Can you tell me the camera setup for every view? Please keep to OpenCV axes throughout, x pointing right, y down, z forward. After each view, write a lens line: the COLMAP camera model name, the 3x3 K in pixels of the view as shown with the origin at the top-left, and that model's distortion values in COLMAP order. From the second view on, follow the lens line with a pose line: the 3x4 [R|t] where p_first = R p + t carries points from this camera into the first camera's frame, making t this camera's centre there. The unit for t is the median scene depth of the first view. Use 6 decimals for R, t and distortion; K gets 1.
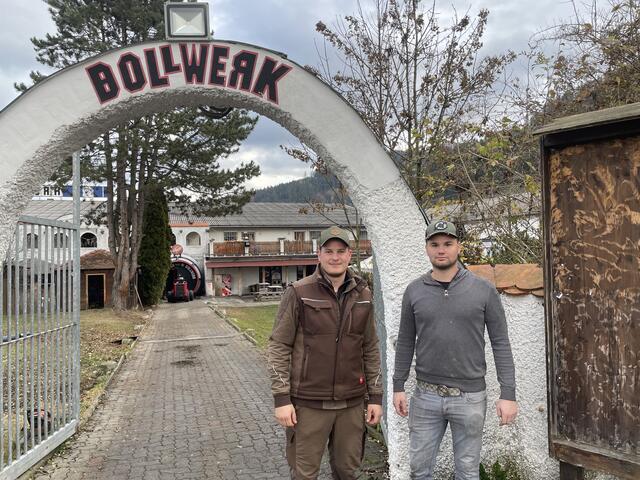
lens RADIAL K [[486.5, 0, 319.4], [0, 486.5, 235.4], [0, 0, 1]] dist [0.040357, -0.012054]
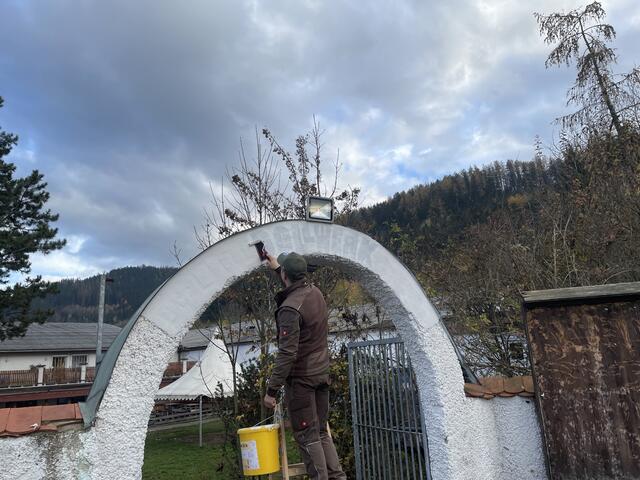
lens RADIAL K [[486.5, 0, 321.9], [0, 486.5, 242.6], [0, 0, 1]] dist [0.040357, -0.012054]
pose [[0.876515, 0.087598, 0.473336, -1.073267], [0.021916, 0.975022, -0.221025, -0.034048], [-0.480875, 0.204105, 0.852702, -0.214095]]
